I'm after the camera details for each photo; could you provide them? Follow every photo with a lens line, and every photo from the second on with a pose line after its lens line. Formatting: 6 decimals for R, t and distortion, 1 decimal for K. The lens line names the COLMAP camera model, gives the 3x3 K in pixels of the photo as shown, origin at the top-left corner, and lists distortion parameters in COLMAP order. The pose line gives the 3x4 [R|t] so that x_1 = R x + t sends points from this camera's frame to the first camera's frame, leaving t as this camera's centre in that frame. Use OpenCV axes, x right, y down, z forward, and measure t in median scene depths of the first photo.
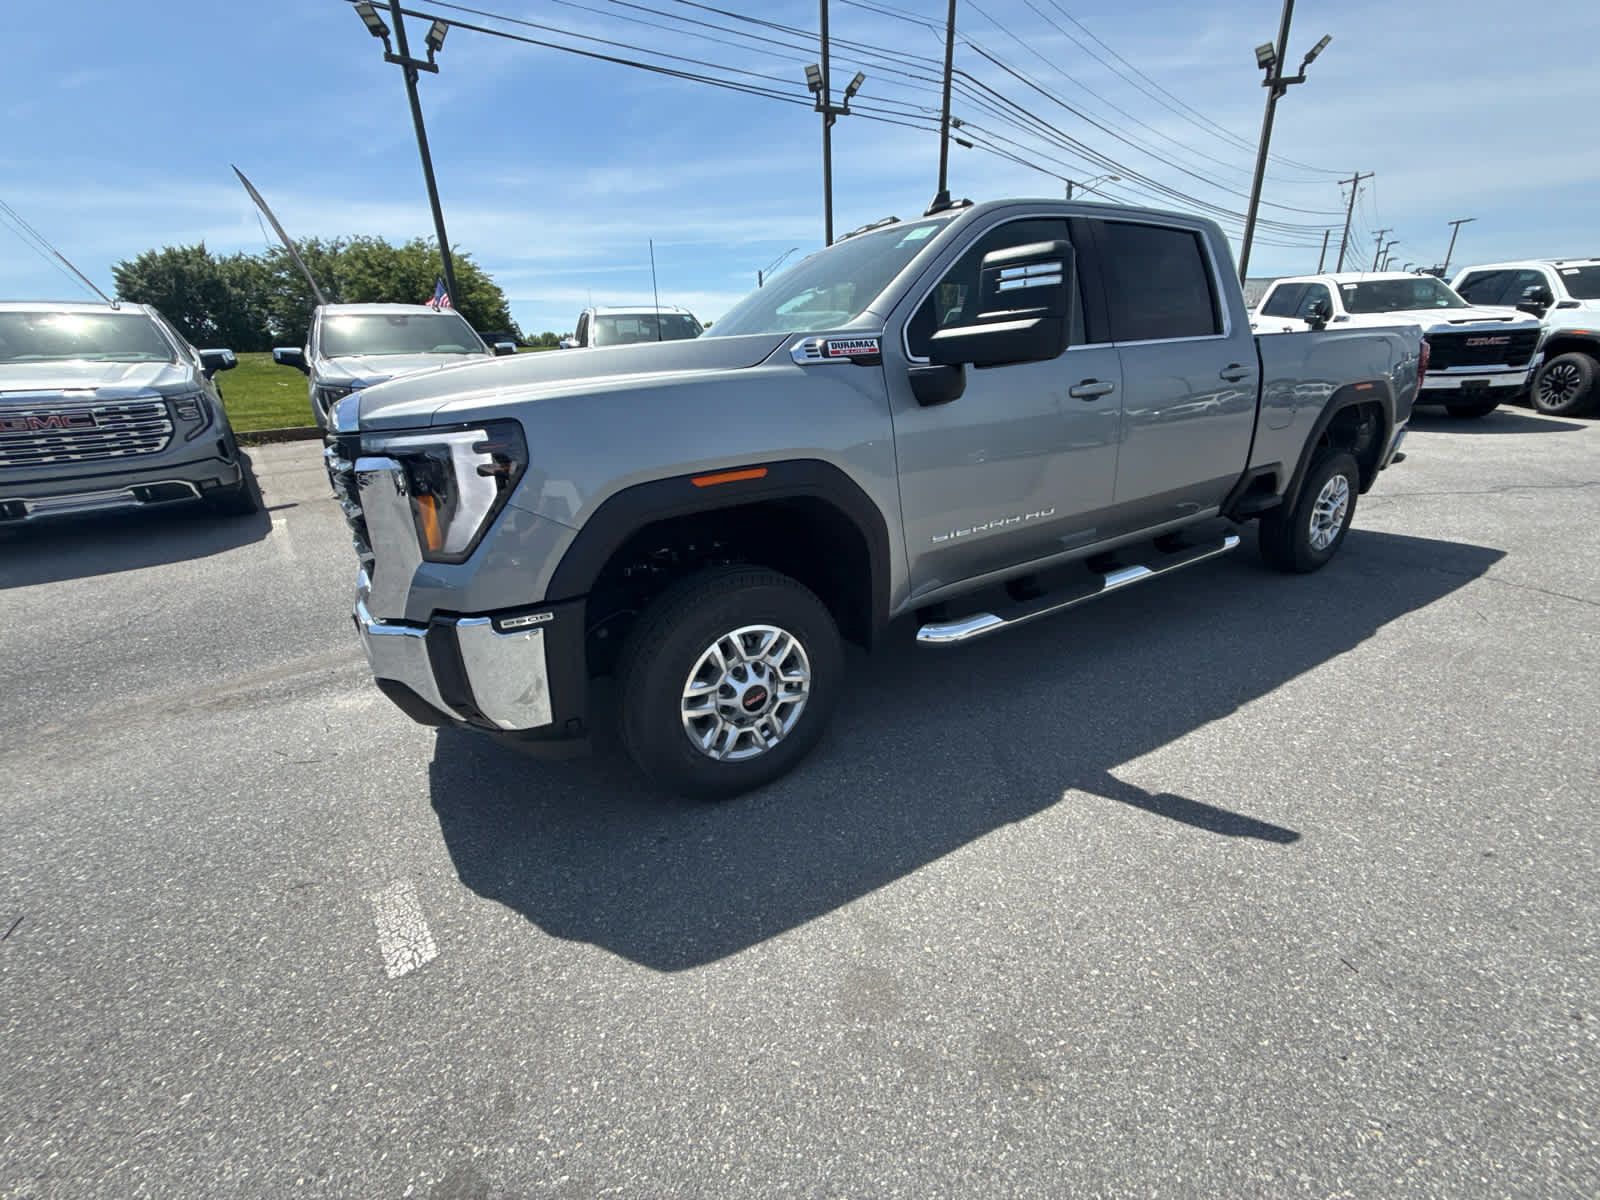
lens RADIAL K [[640.0, 0, 803.0], [0, 640.0, 598.4], [0, 0, 1]] dist [0.000386, -0.000086]
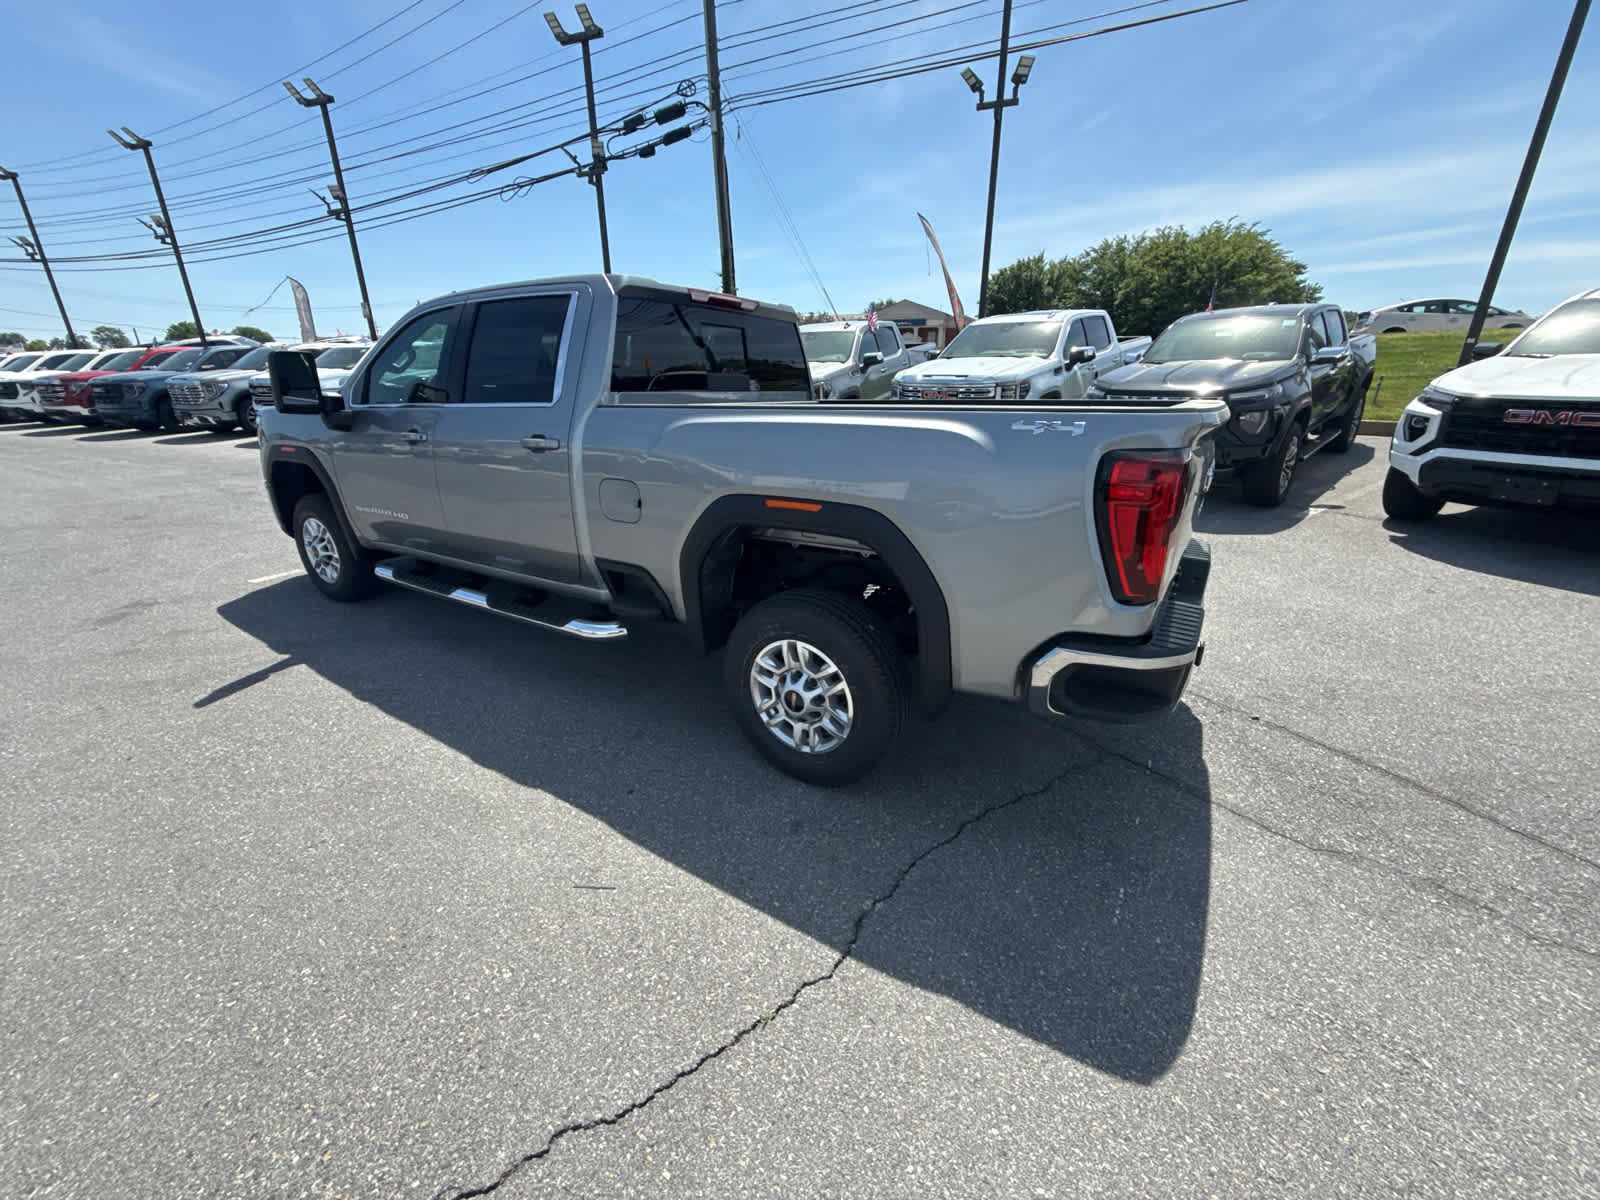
lens RADIAL K [[640.0, 0, 799.1], [0, 640.0, 596.8], [0, 0, 1]] dist [0.000386, -0.000086]
pose [[0.439459, 0.336385, -0.832899, 2.007267], [-0.317138, 0.925624, 0.206503, -0.539608], [0.840416, 0.173394, 0.513455, 1.025928]]
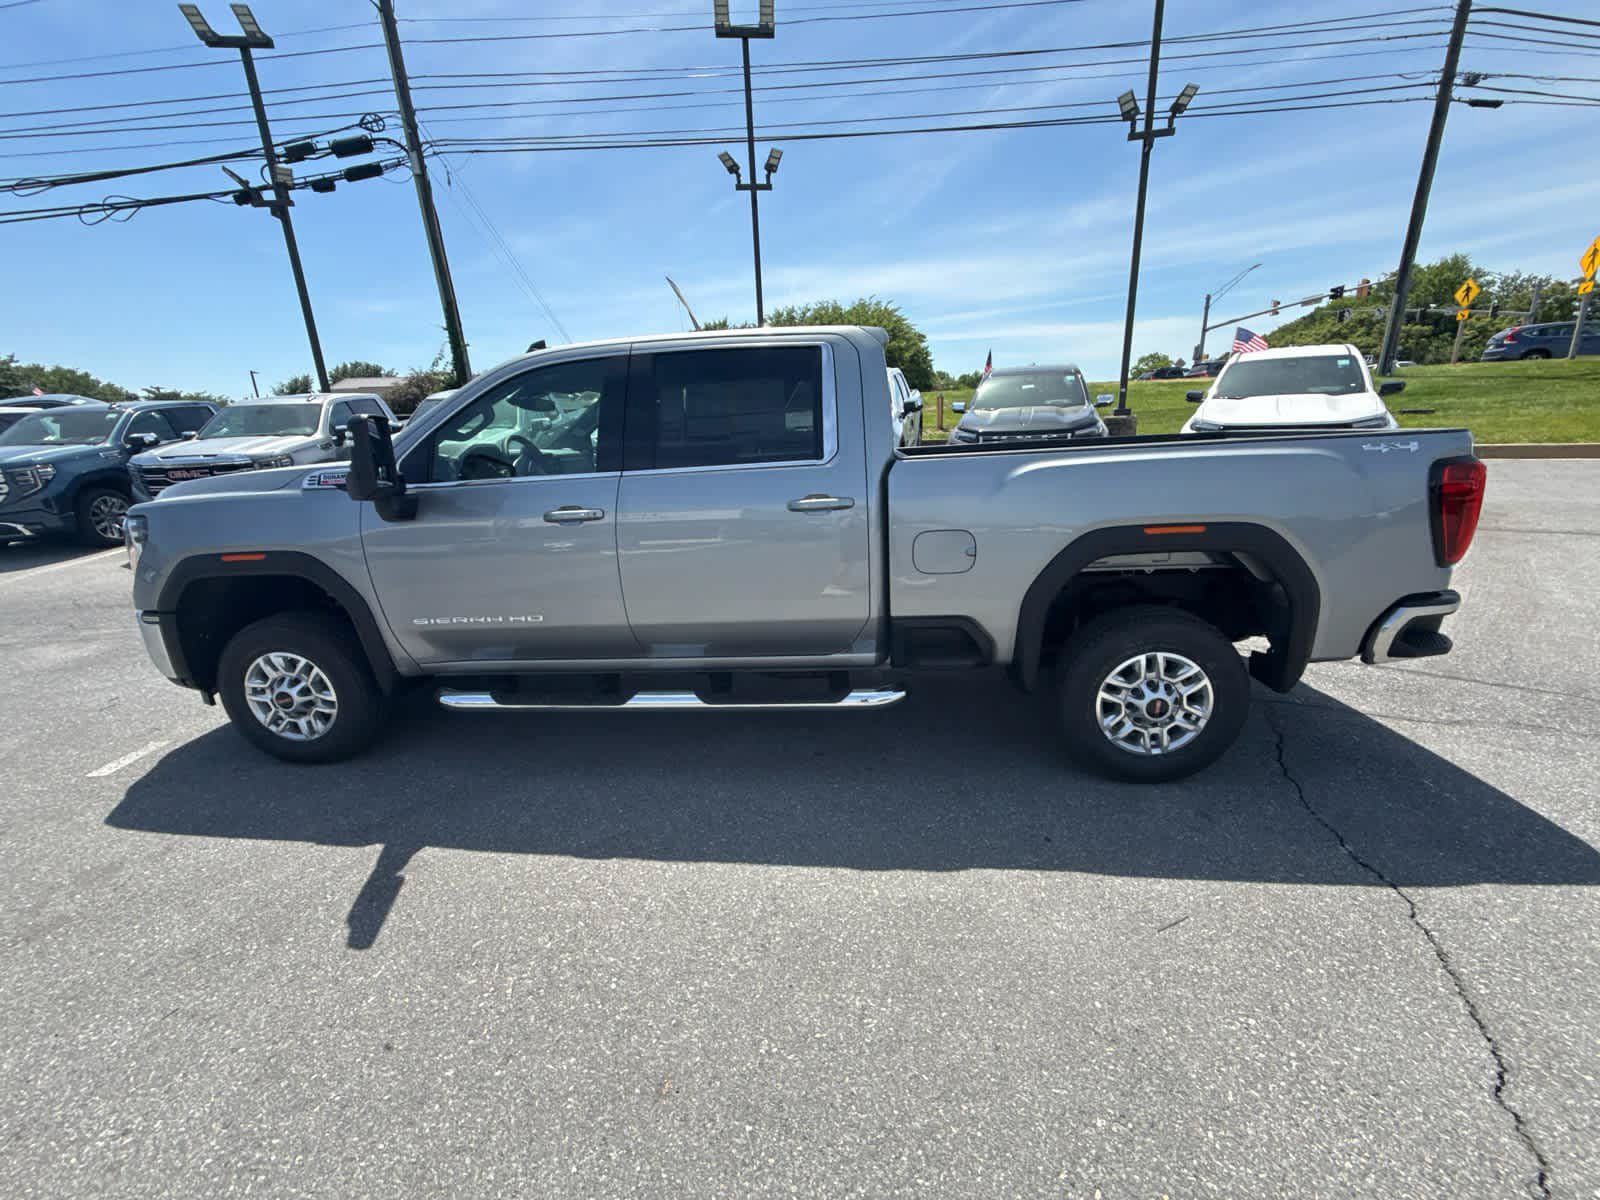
lens RADIAL K [[640.0, 0, 798.7], [0, 640.0, 600.4], [0, 0, 1]] dist [0.000386, -0.000086]
pose [[0.799054, 0.174932, -0.575249, 1.375167], [-0.199632, 0.979654, 0.020610, -0.278474], [0.567151, 0.098370, 0.817718, 0.337867]]
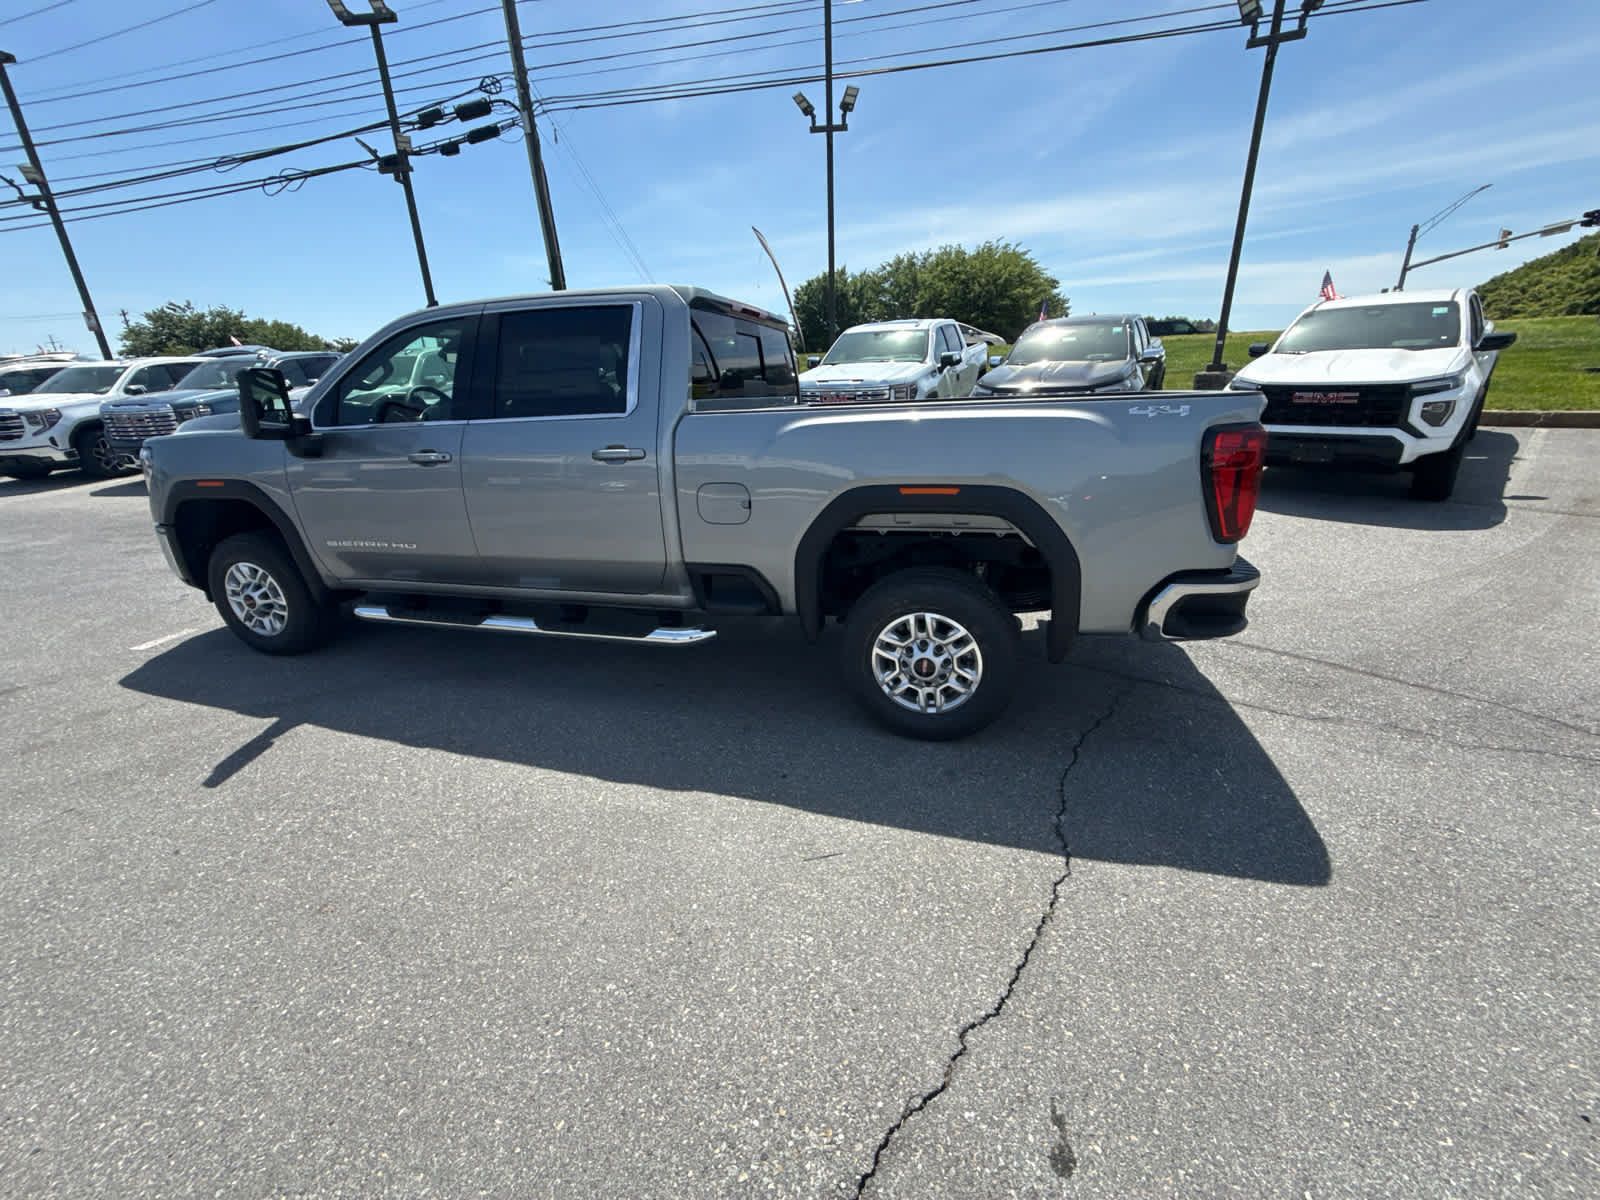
lens RADIAL K [[640.0, 0, 798.3], [0, 640.0, 599.6], [0, 0, 1]] dist [0.000386, -0.000086]
pose [[0.669702, 0.265451, -0.693567, 1.834821], [-0.250601, 0.959932, 0.125419, -0.389268], [0.699070, 0.089815, 0.709390, 0.627626]]
